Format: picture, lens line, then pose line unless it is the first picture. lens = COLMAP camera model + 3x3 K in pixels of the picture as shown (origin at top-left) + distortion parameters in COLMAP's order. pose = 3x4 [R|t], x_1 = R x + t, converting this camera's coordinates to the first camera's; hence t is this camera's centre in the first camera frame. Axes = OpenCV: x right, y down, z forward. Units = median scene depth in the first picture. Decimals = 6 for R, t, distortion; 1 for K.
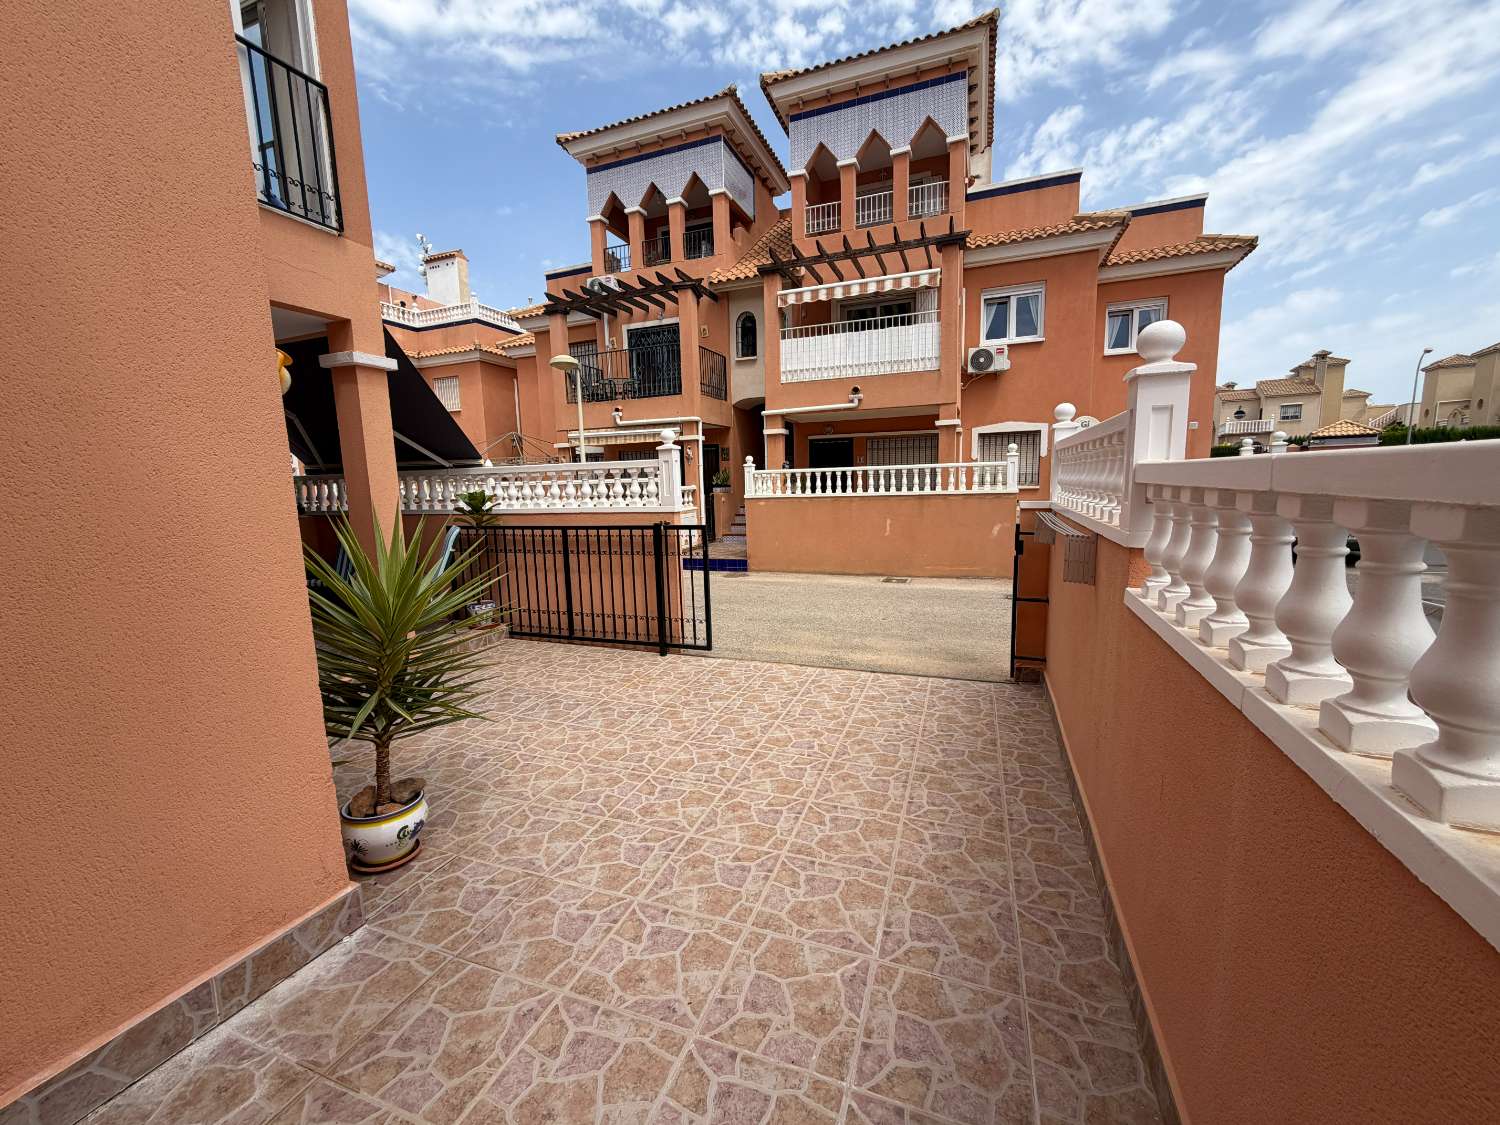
lens RADIAL K [[598.5, 0, 743.1], [0, 598.5, 559.7], [0, 0, 1]] dist [0.000366, 0.000327]
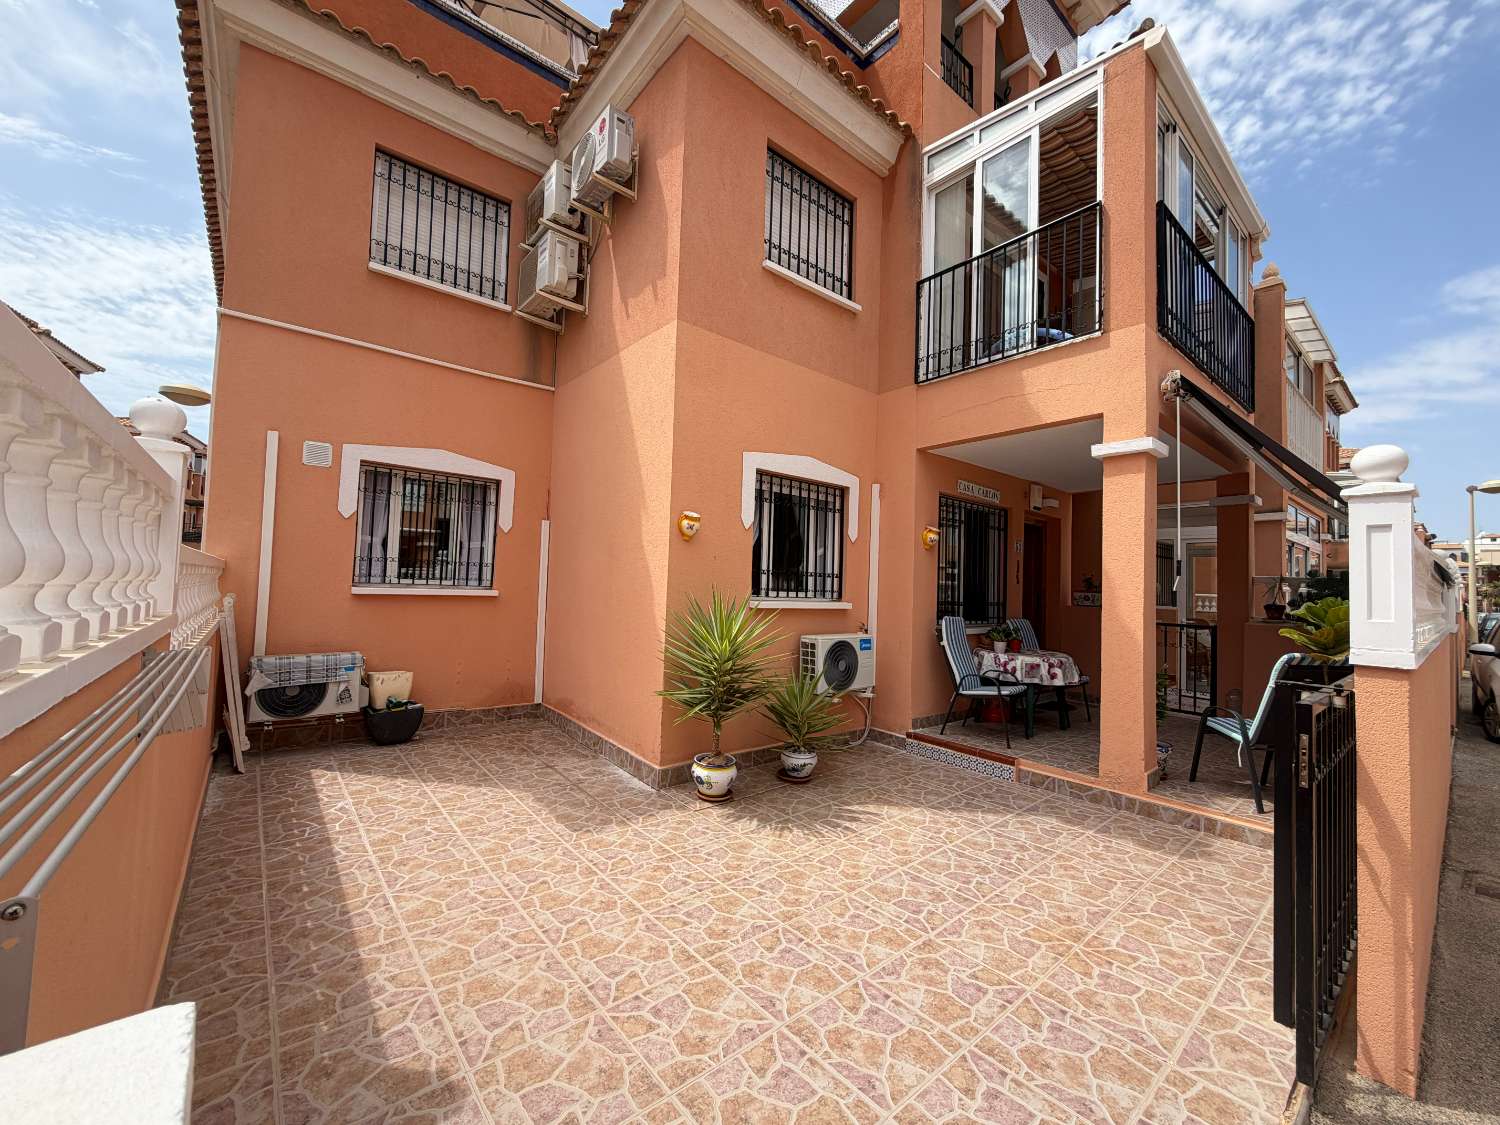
lens RADIAL K [[594.2, 0, 750.0], [0, 594.2, 562.5], [0, 0, 1]] dist [0.001622, 0.000371]
pose [[-0.483451, -0.023399, -0.875059, 0.624512], [-0.132682, 0.990052, 0.046830, -0.178954], [0.865258, 0.138744, -0.481746, 1.361166]]
